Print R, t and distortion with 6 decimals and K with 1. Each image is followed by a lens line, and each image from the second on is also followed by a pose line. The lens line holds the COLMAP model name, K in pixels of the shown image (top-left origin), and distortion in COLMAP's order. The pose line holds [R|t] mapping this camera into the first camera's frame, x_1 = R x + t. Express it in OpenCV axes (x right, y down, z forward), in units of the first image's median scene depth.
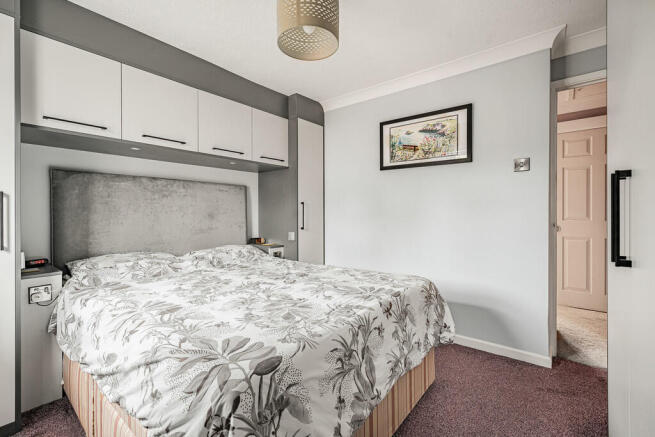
lens RADIAL K [[292.9, 0, 327.8], [0, 292.9, 215.2], [0, 0, 1]] dist [0.001822, -0.000264]
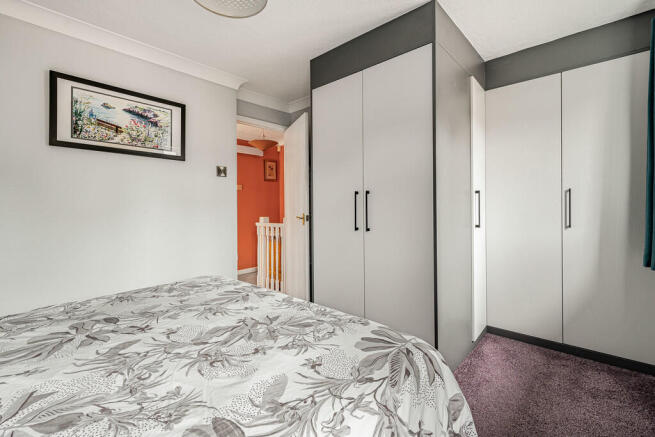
lens RADIAL K [[292.9, 0, 332.8], [0, 292.9, 205.5], [0, 0, 1]] dist [0.001822, -0.000264]
pose [[0.051428, 0.010107, 0.998626, -0.560134], [0.019272, 0.999753, -0.011111, -0.003163], [-0.998491, 0.019816, 0.051221, 0.468684]]
